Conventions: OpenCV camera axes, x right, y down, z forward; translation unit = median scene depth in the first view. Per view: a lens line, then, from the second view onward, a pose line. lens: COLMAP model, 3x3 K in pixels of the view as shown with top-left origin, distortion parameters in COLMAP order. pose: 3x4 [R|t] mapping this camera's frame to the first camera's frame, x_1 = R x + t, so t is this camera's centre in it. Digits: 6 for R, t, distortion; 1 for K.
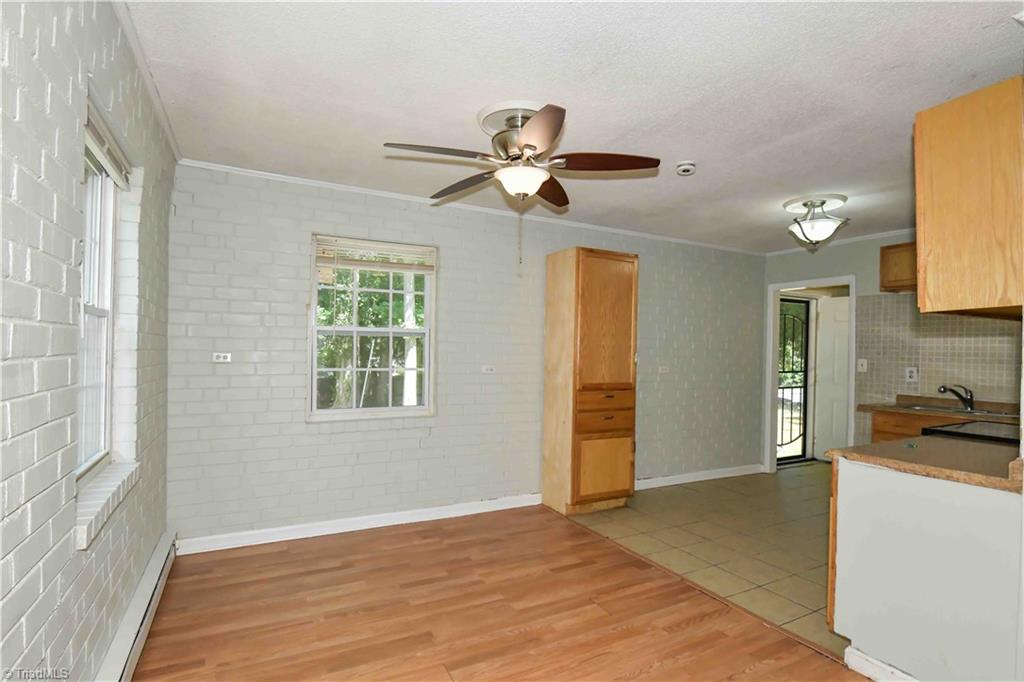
lens RADIAL K [[504.3, 0, 512.0], [0, 504.3, 341.0], [0, 0, 1]] dist [-0.019124, -0.000320]
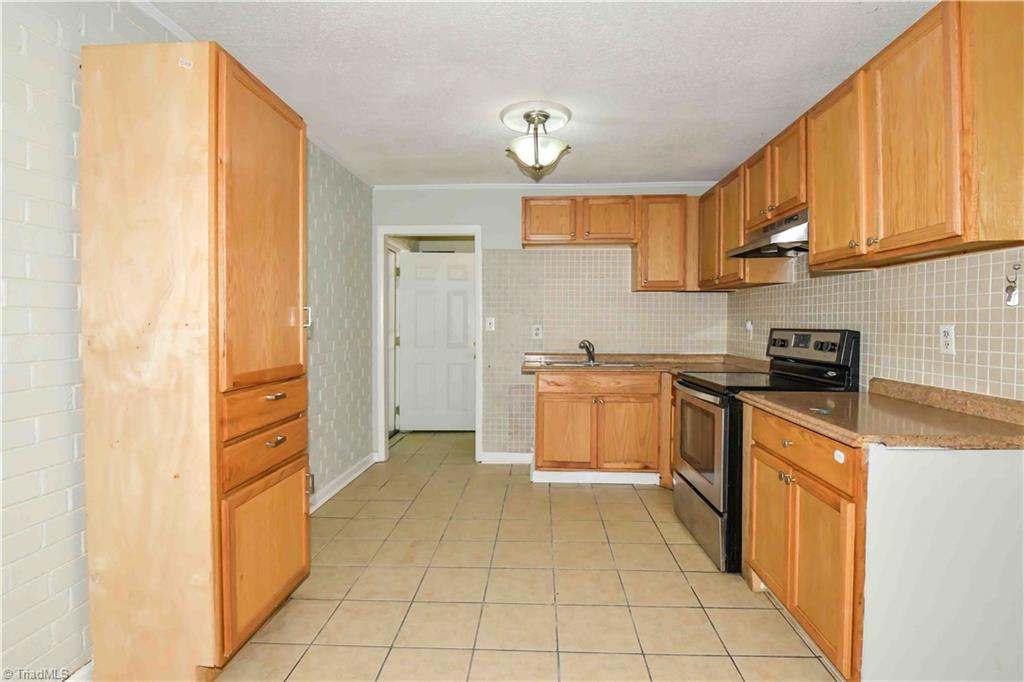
lens RADIAL K [[504.3, 0, 512.0], [0, 504.3, 341.0], [0, 0, 1]] dist [-0.019124, -0.000320]
pose [[0.507699, -0.047359, 0.860232, -0.101333], [-0.009077, 0.998139, 0.060308, 0.027285], [-0.861487, -0.038427, 0.506324, 0.579562]]
